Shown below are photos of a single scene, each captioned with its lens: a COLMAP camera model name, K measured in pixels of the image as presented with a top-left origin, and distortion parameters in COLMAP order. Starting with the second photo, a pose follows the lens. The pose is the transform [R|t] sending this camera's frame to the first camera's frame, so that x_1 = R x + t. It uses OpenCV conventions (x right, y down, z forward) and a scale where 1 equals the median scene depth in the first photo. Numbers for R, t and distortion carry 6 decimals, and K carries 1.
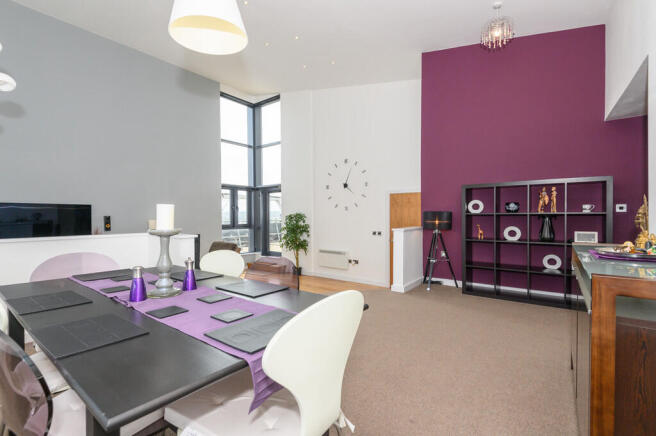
lens RADIAL K [[302.6, 0, 326.3], [0, 302.6, 215.4], [0, 0, 1]] dist [-0.000573, -0.000142]
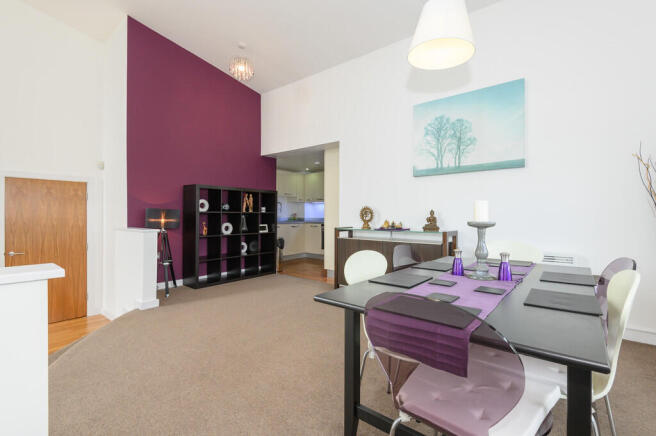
lens RADIAL K [[302.6, 0, 326.3], [0, 302.6, 215.4], [0, 0, 1]] dist [-0.000573, -0.000142]
pose [[0.045324, 0.001465, 0.998971, -0.603088], [0.000472, 0.999999, -0.001488, 0.008474], [-0.998972, 0.000539, 0.045324, 0.536636]]
